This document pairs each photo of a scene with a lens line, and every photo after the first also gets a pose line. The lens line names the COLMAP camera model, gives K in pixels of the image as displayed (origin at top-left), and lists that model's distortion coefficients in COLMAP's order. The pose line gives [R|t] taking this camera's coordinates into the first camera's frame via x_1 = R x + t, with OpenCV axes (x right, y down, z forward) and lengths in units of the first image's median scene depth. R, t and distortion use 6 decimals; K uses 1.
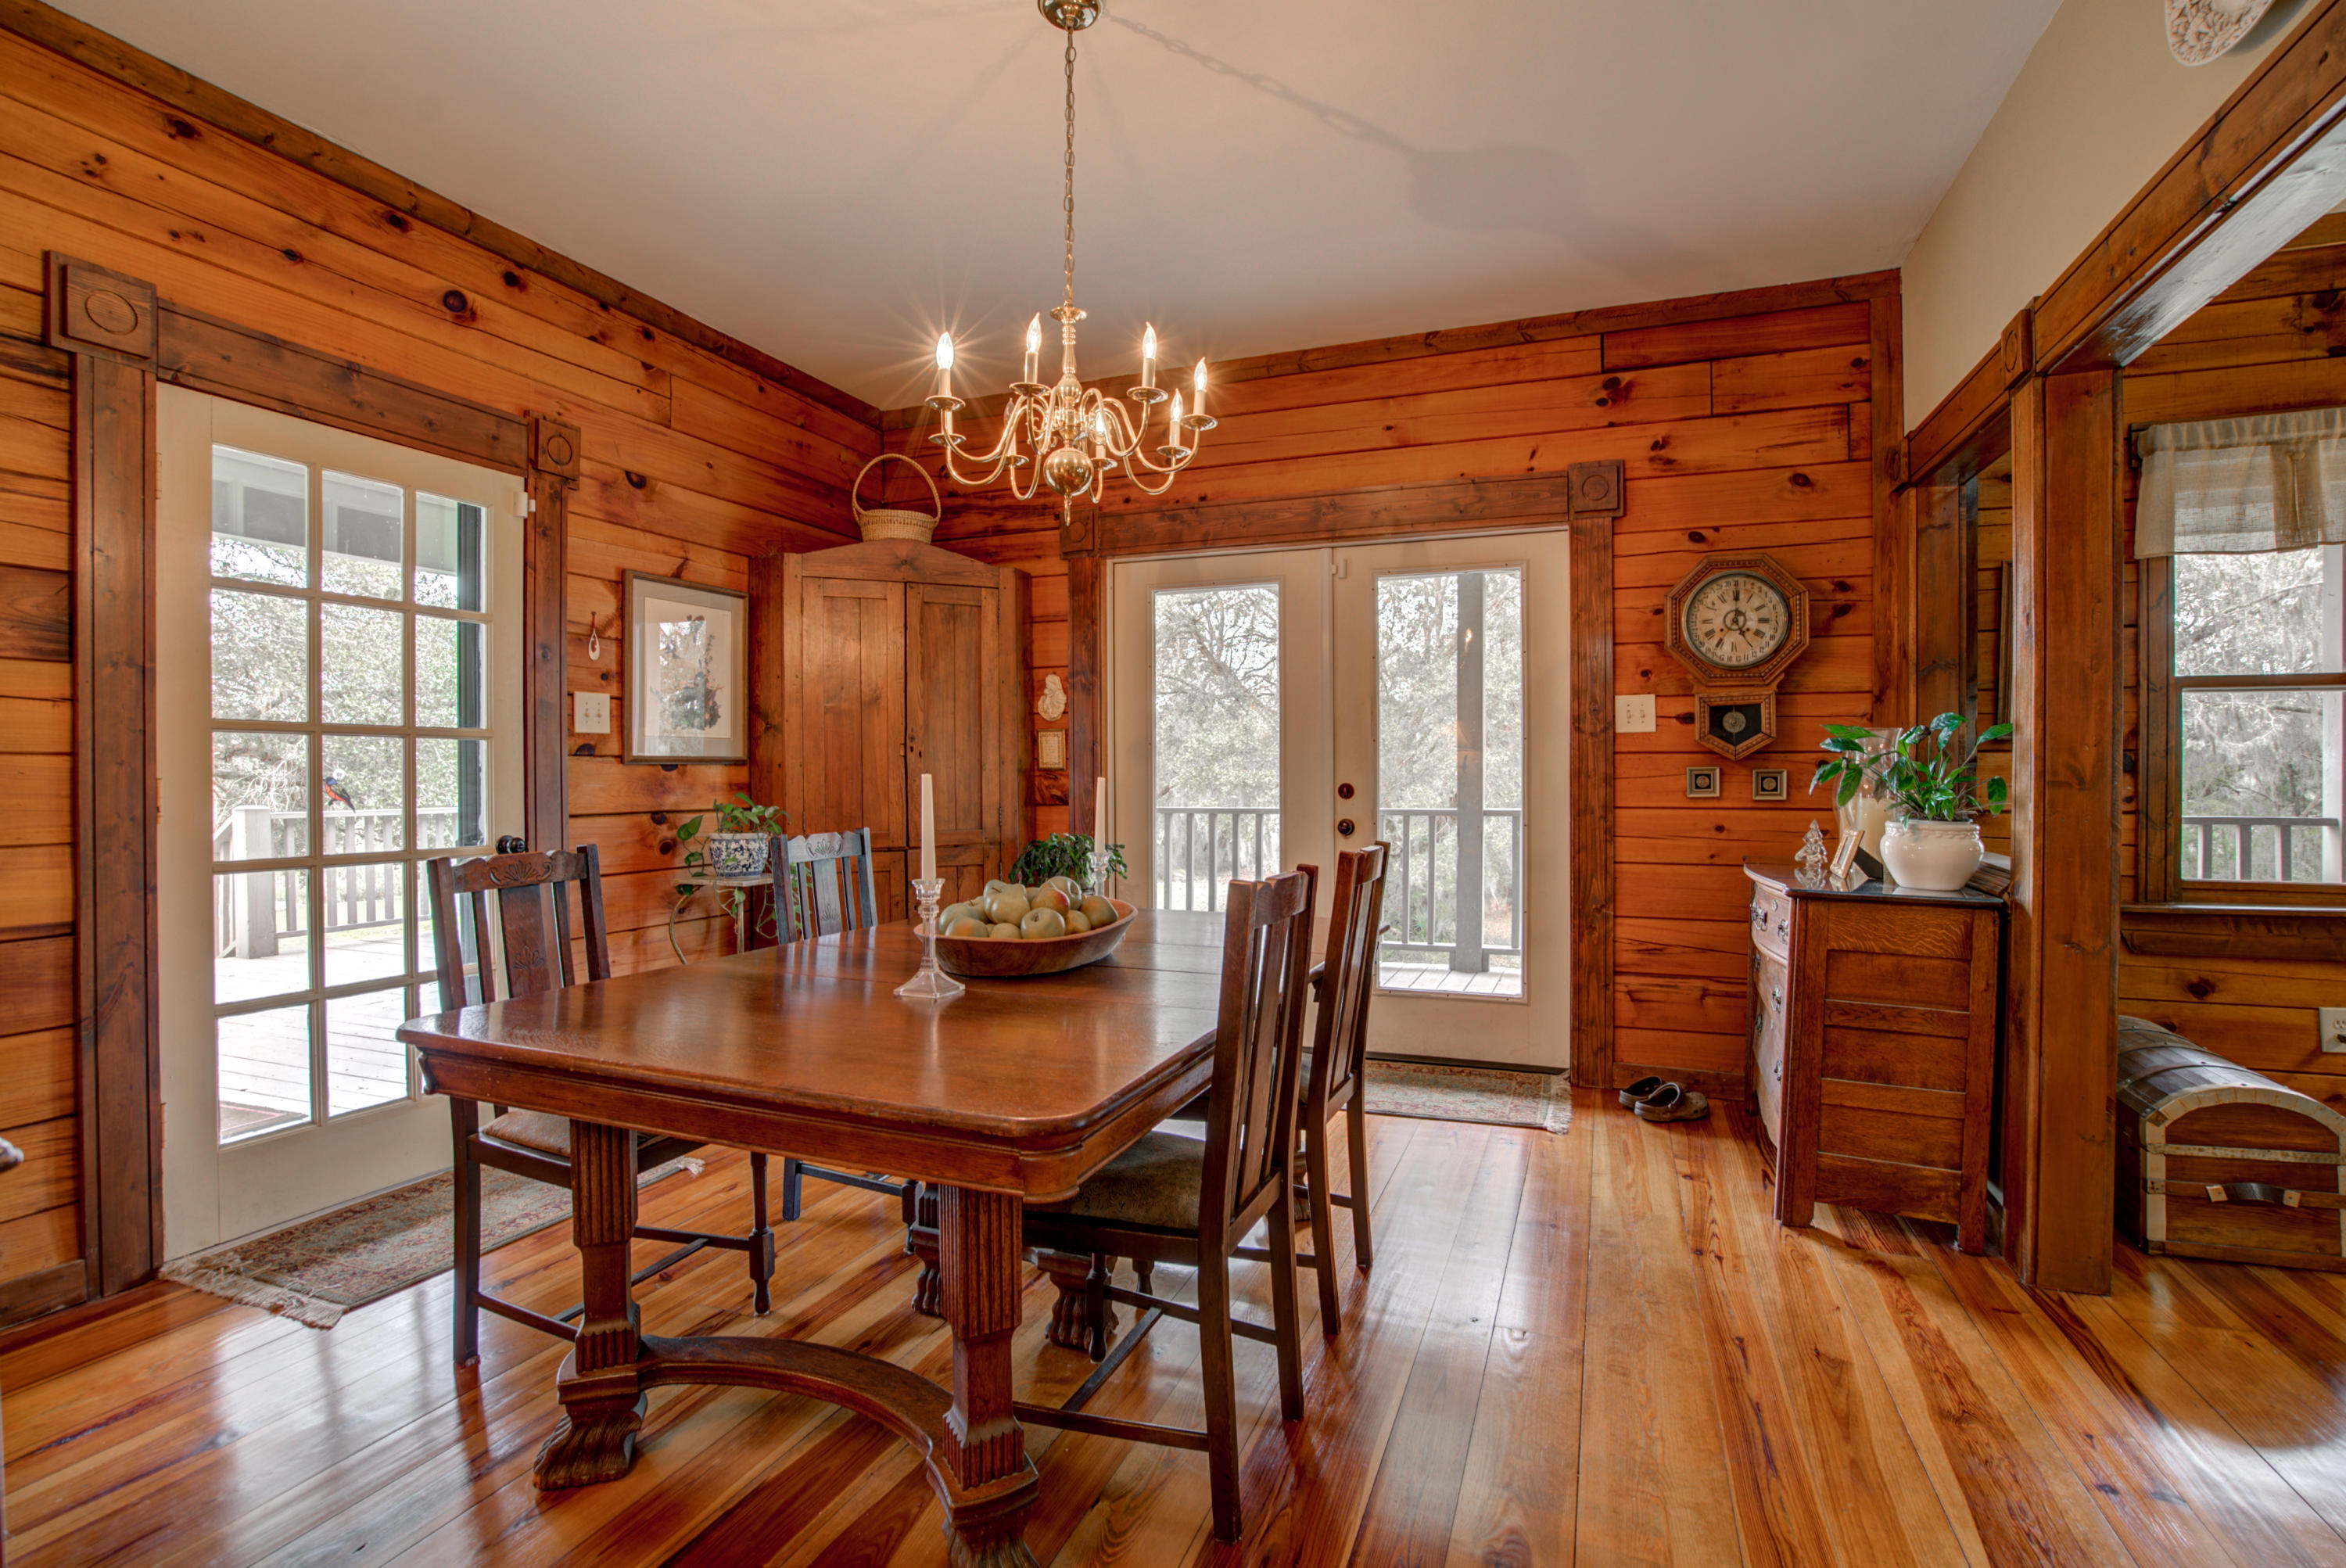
lens RADIAL K [[1098.1, 0, 1182.6], [0, 1098.1, 781.3], [0, 0, 1]] dist [-0.036490, 0.013264]
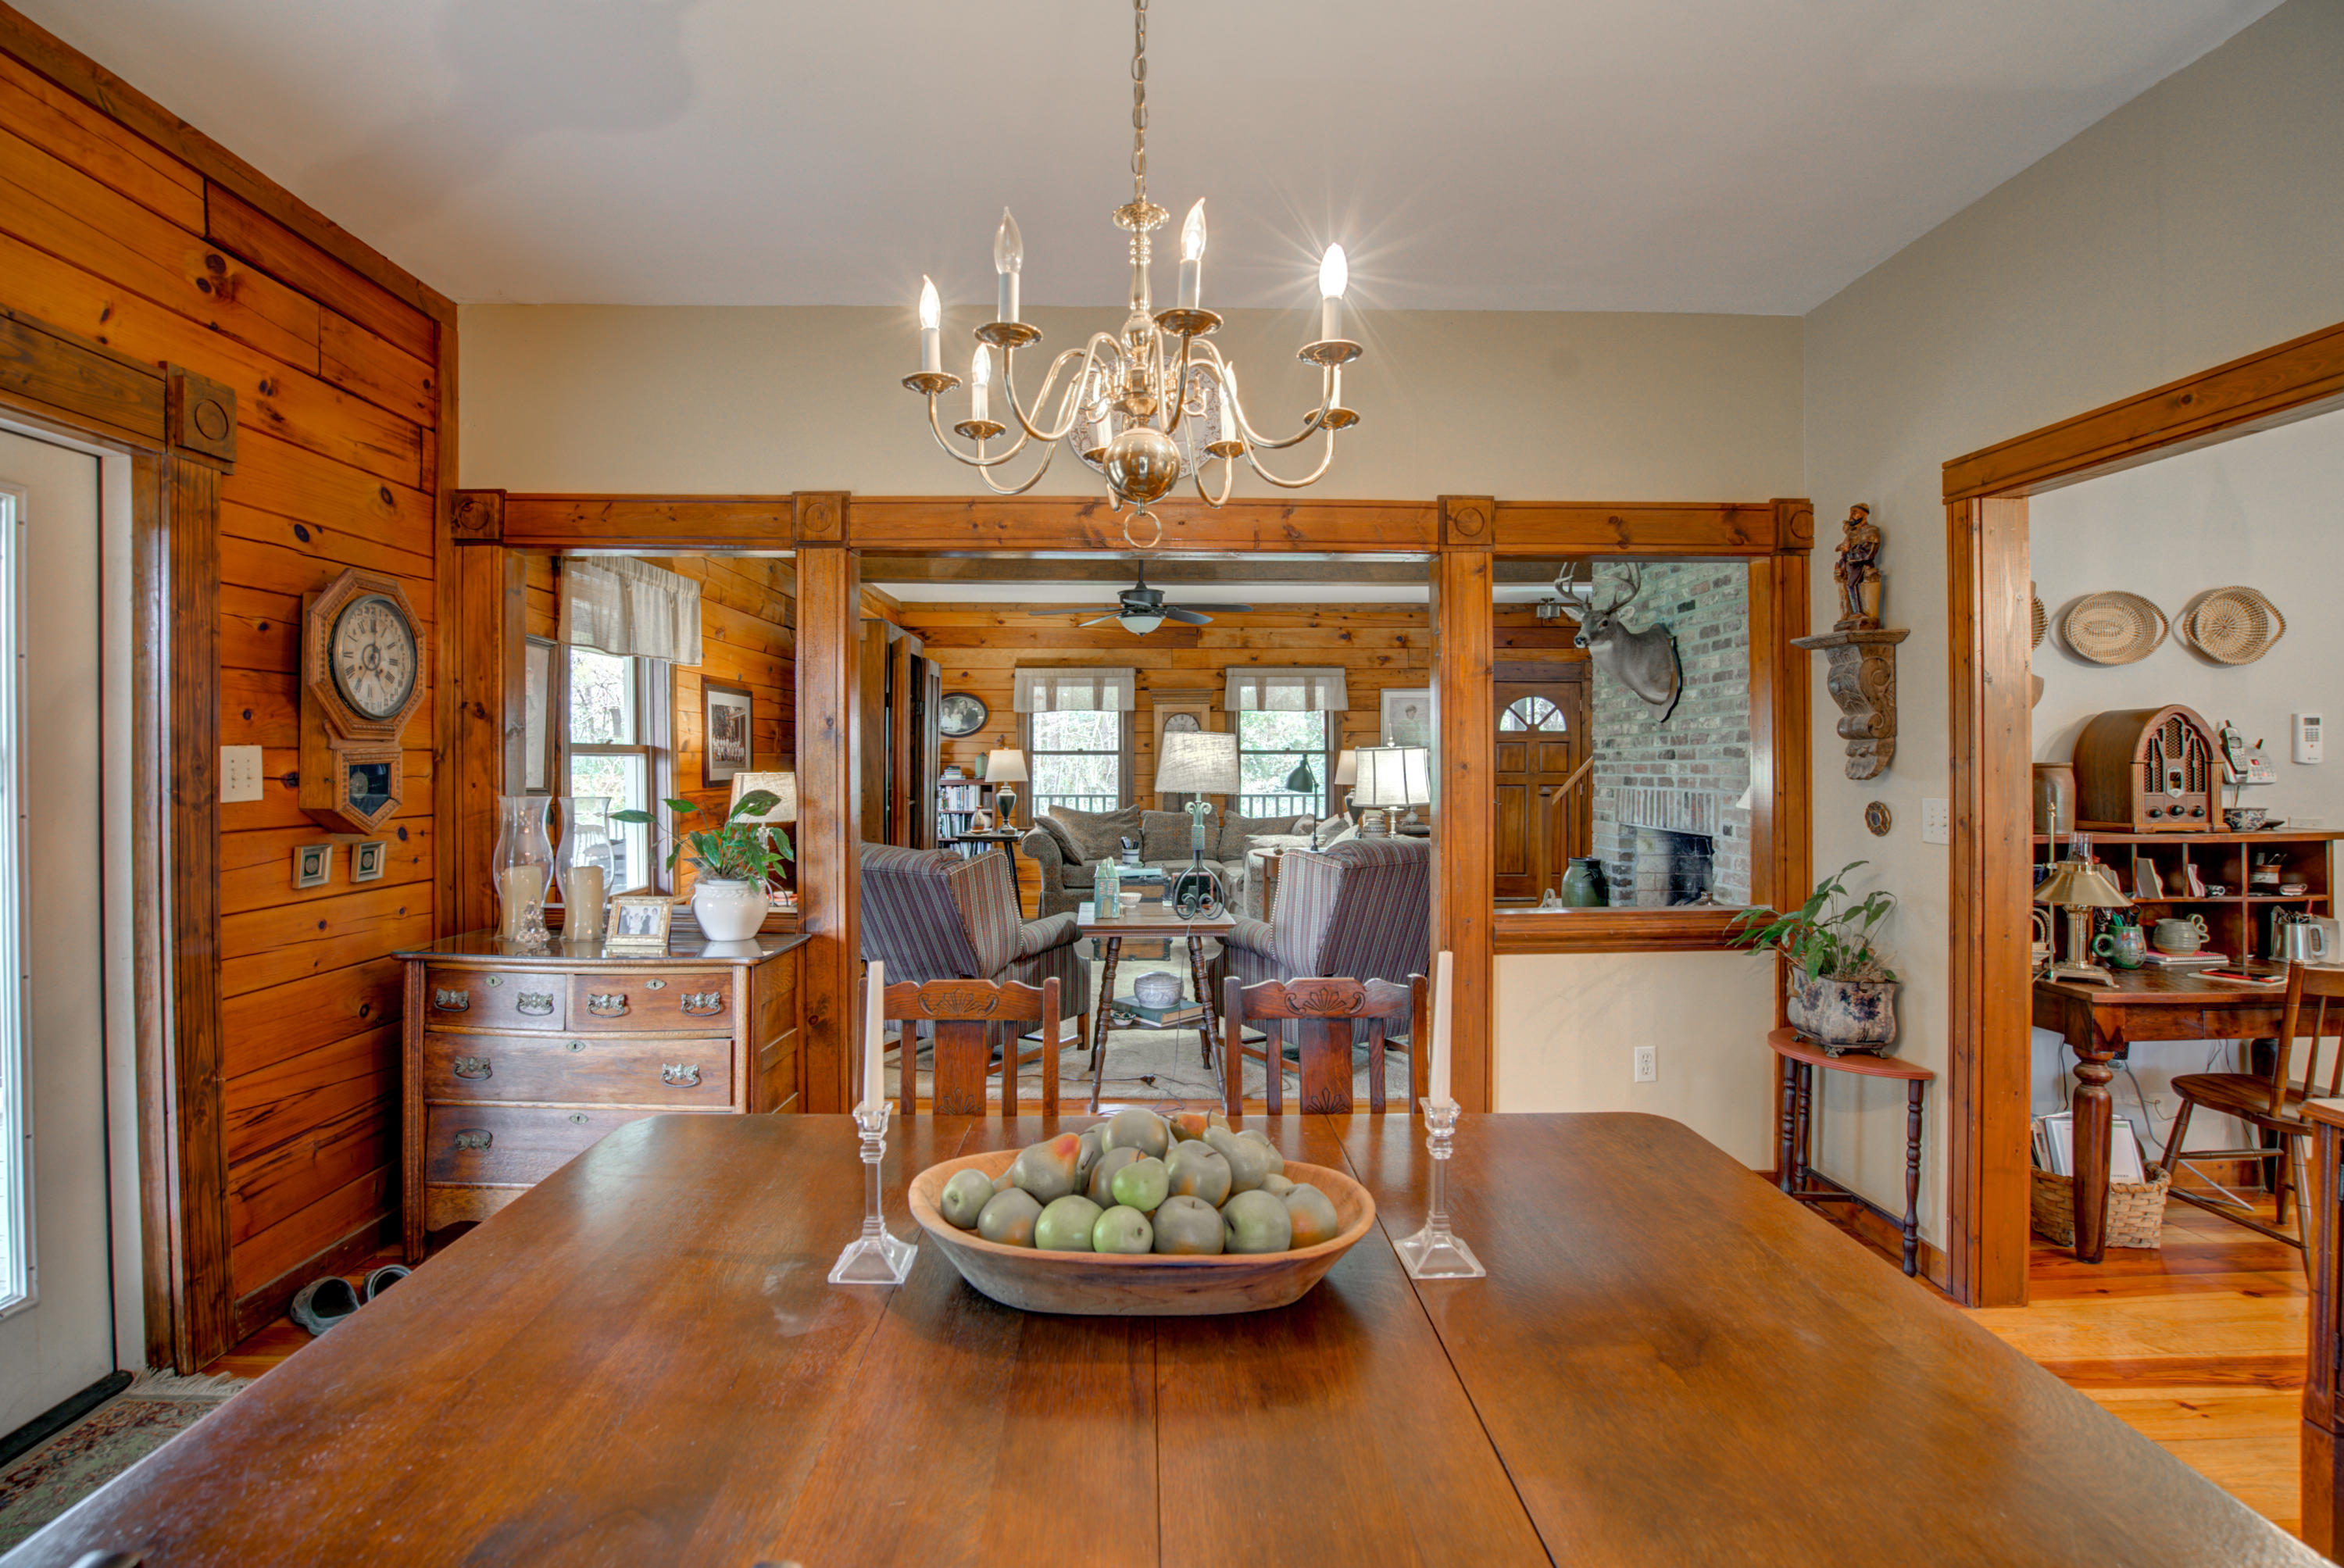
lens RADIAL K [[1097.1, 0, 1161.8], [0, 1097.1, 761.4], [0, 0, 1]] dist [-0.036490, 0.013264]
pose [[-0.374088, -0.002996, 0.927388, -0.431587], [0.008384, 0.999943, 0.006612, -0.072457], [-0.927355, 0.010249, -0.374042, 0.756763]]
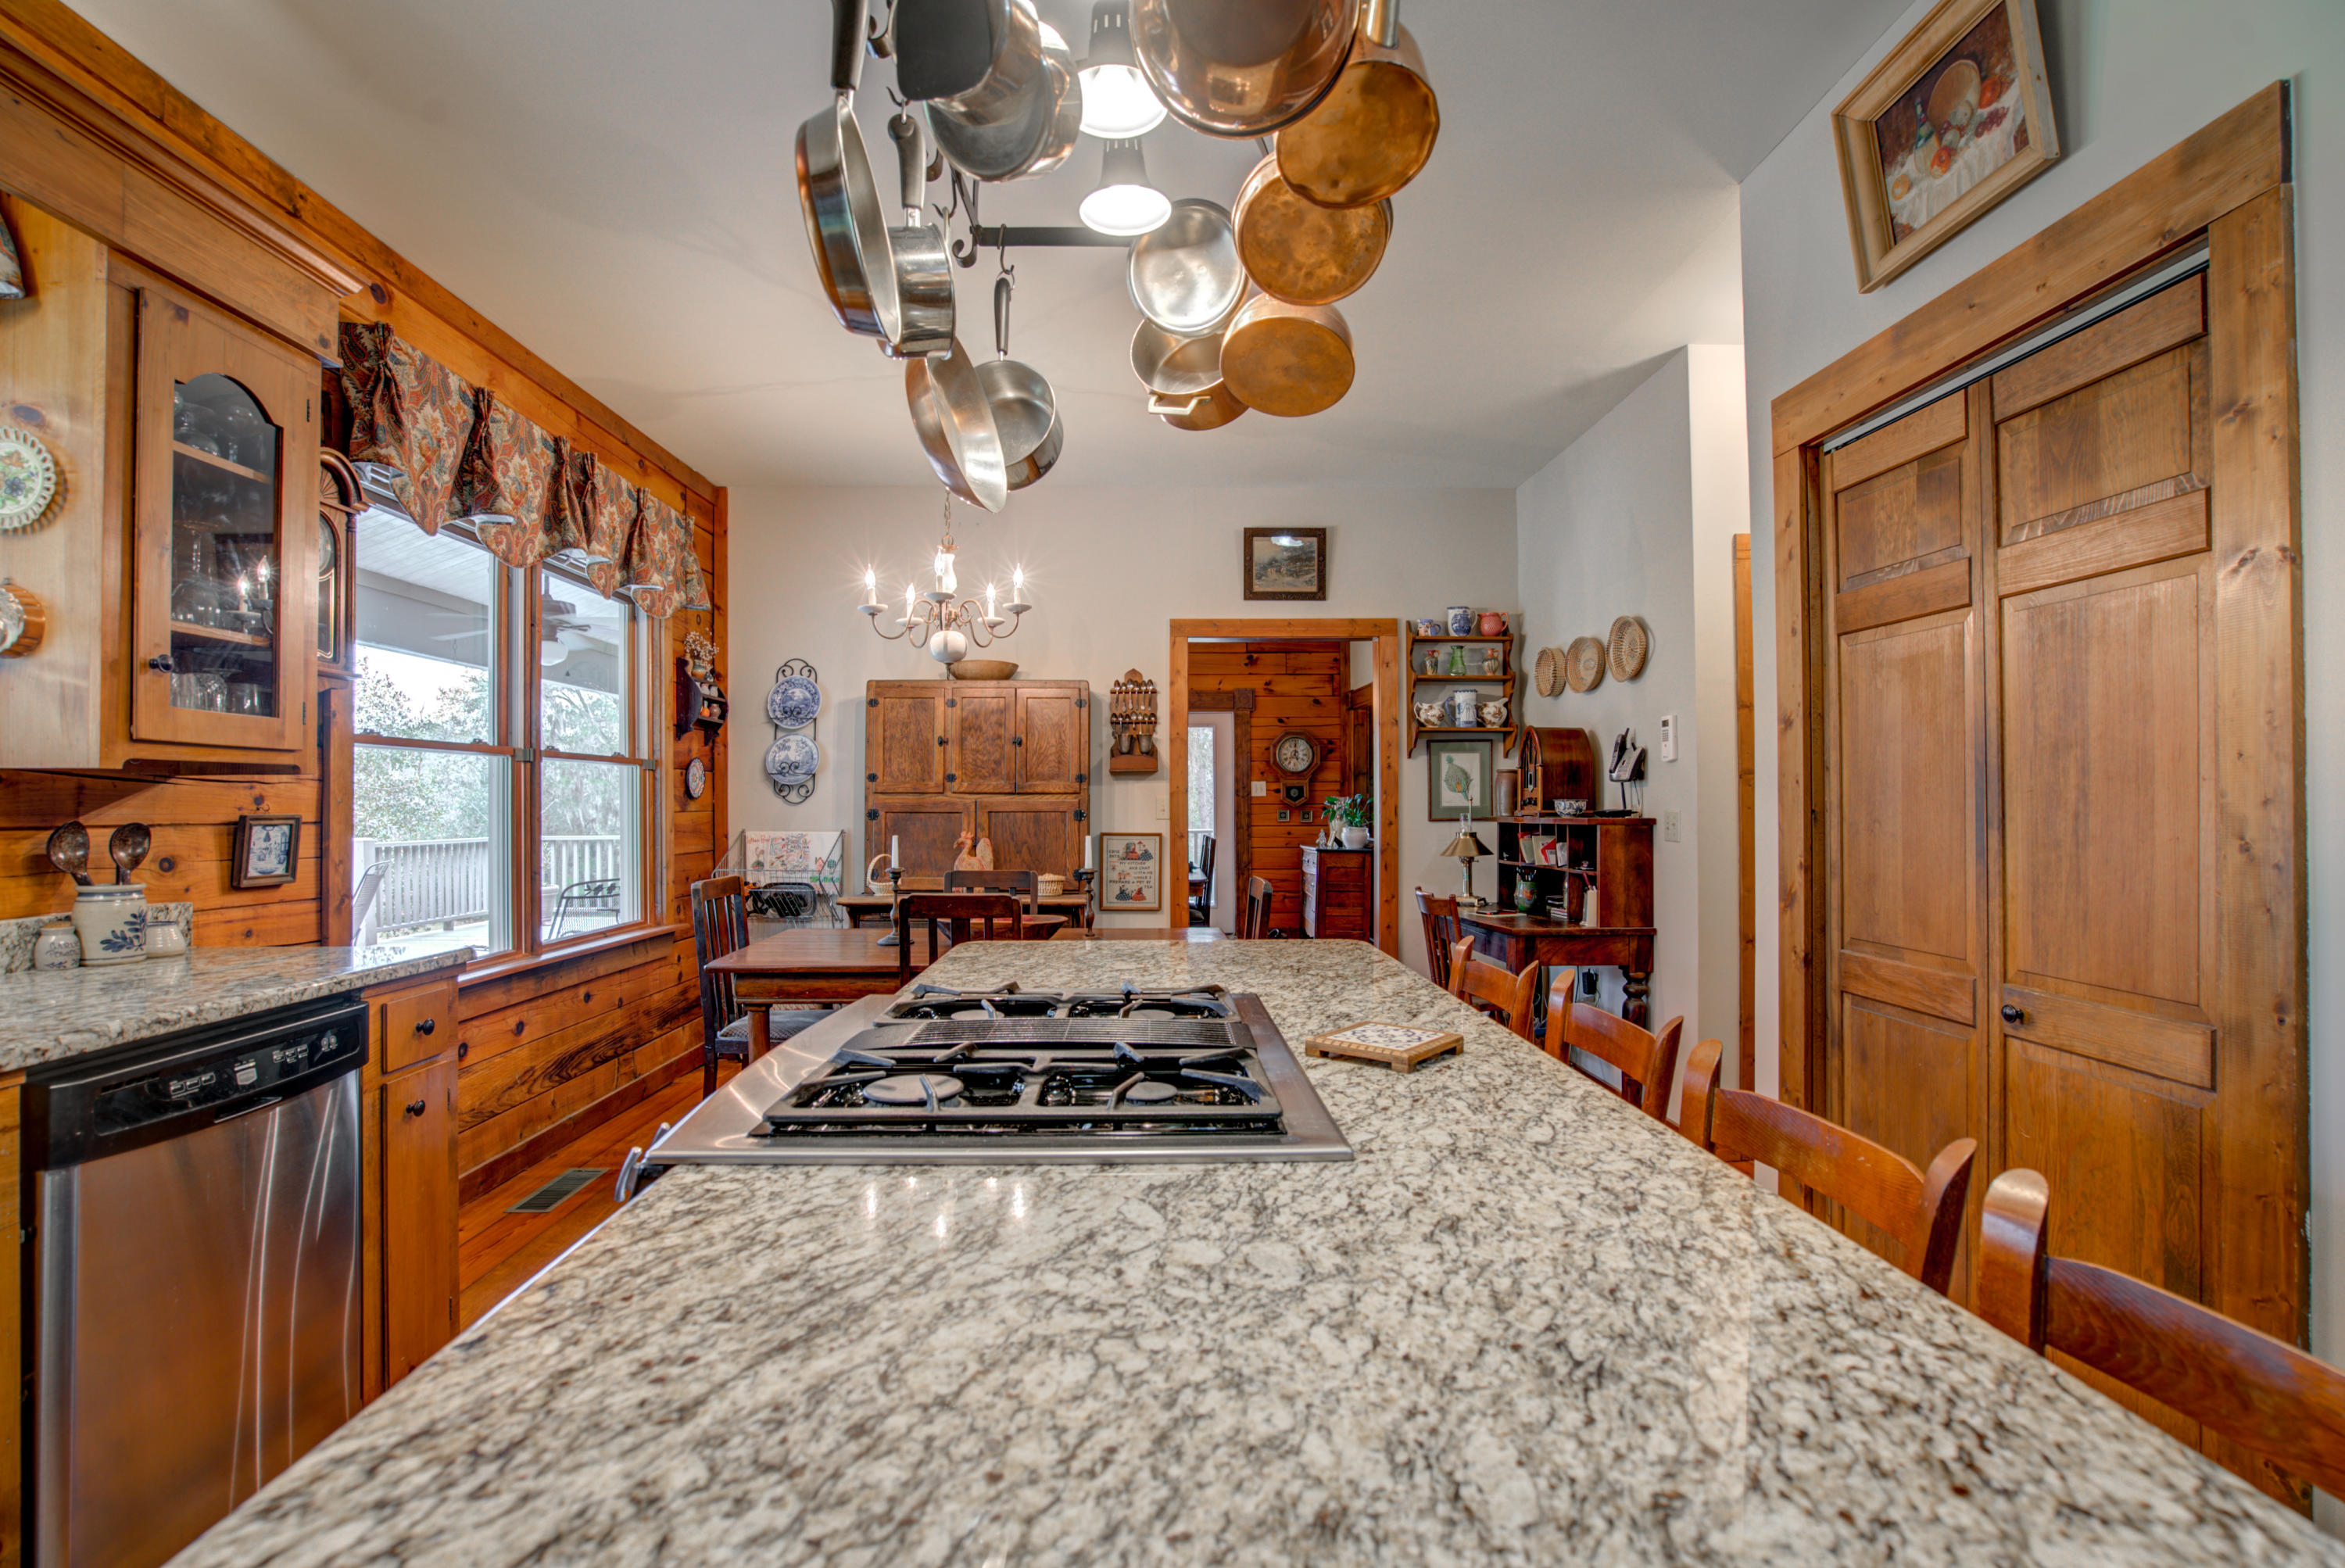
lens RADIAL K [[1097.6, 0, 1155.9], [0, 1097.6, 799.9], [0, 0, 1]] dist [-0.036490, 0.013264]
pose [[0.926053, 0.005301, 0.377355, -0.803685], [0.001828, 0.999827, -0.018532, 0.011543], [-0.377388, 0.017852, 0.925883, -1.328103]]
